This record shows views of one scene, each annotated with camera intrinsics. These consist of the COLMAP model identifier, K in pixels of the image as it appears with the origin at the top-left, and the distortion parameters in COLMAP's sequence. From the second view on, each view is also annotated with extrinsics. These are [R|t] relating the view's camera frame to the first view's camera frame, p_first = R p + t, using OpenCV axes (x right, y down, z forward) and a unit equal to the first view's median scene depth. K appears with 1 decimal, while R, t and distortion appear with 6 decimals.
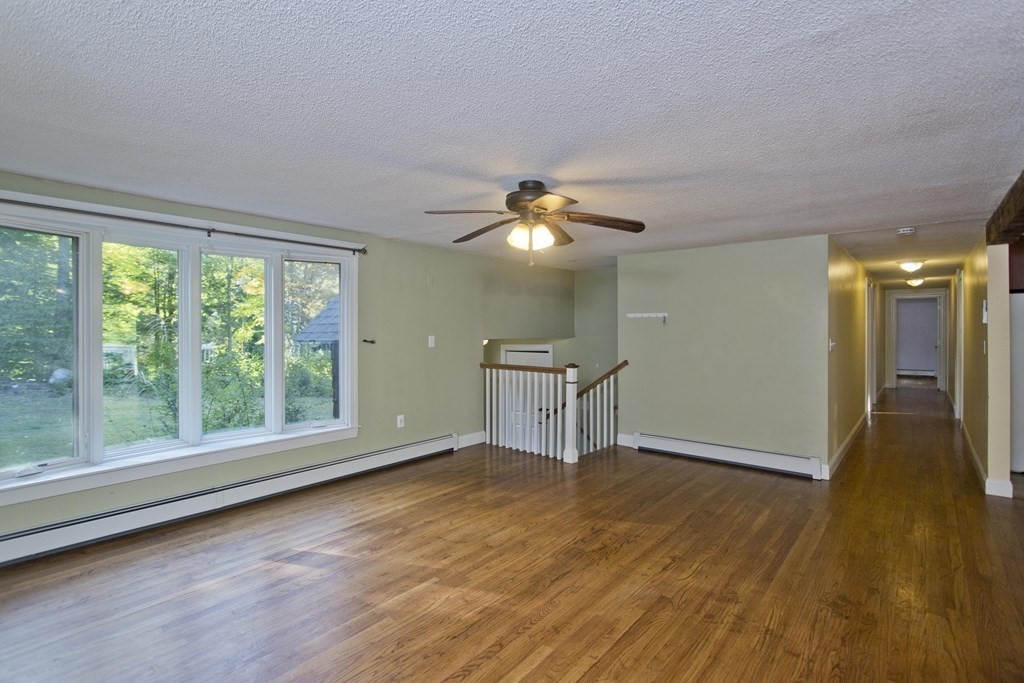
lens RADIAL K [[491.5, 0, 509.0], [0, 491.5, 337.5], [0, 0, 1]] dist [-0.001569, 0.001309]
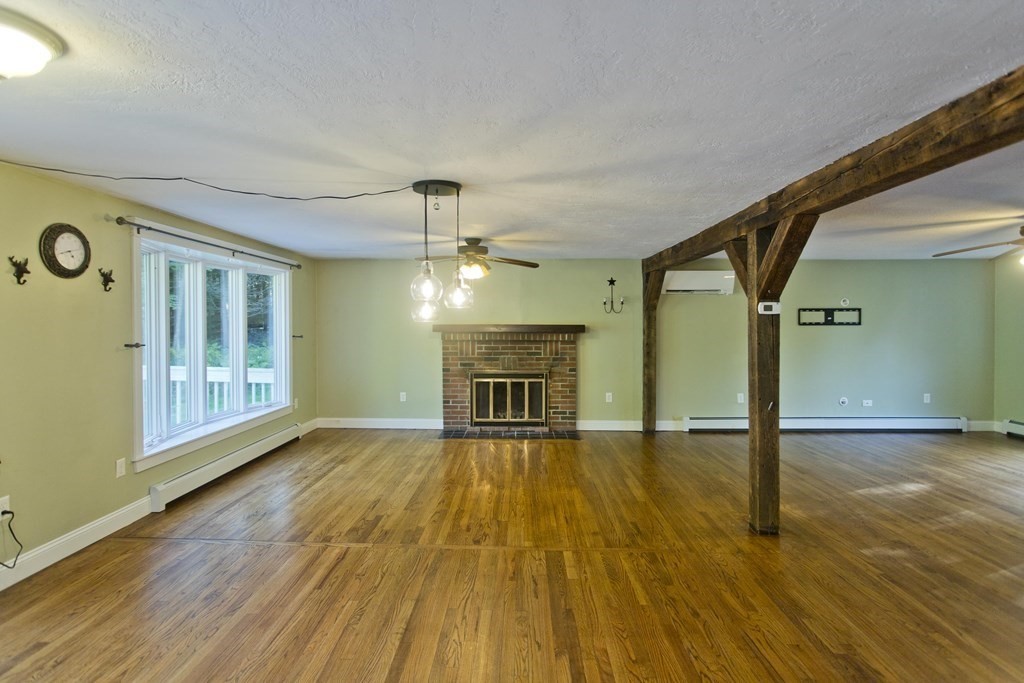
lens RADIAL K [[517.9, 0, 507.5], [0, 517.9, 333.7], [0, 0, 1]] dist [-0.001933, 0.000255]
pose [[-0.771162, 0.015285, -0.636455, 1.702707], [-0.008570, 0.999372, 0.034385, -0.034549], [0.636581, 0.031971, -0.770547, 0.985671]]
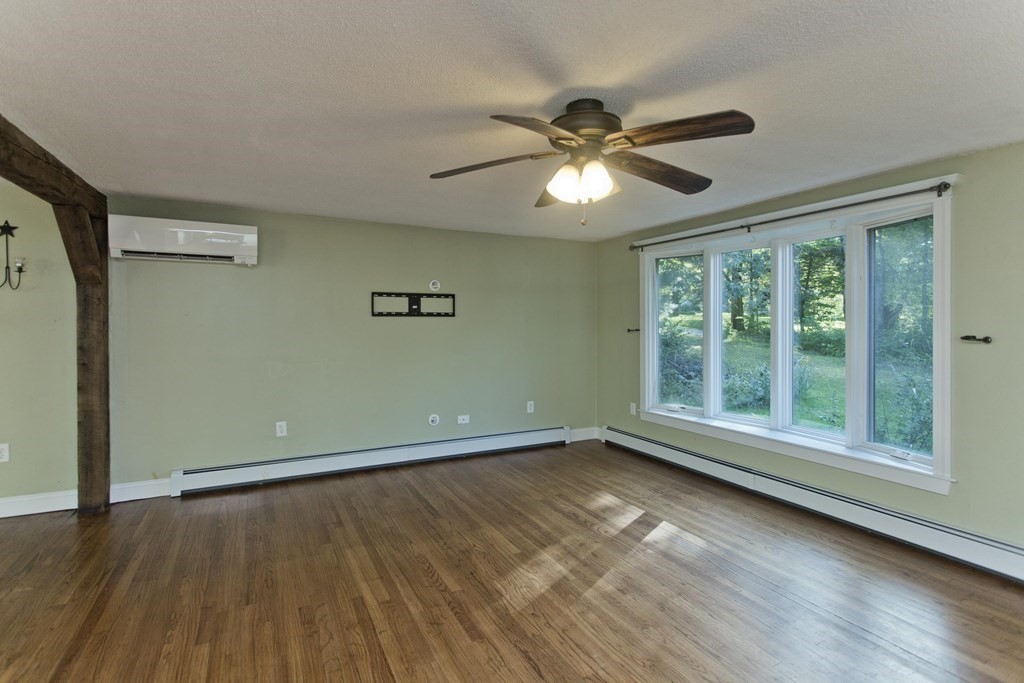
lens RADIAL K [[491.5, 0, 509.6], [0, 491.5, 317.2], [0, 0, 1]] dist [-0.001569, 0.001309]
pose [[-0.377857, -0.008728, -0.925823, 0.637301], [-0.018072, 0.999835, -0.002050, -0.008686], [0.925688, 0.015957, -0.377952, 1.006807]]
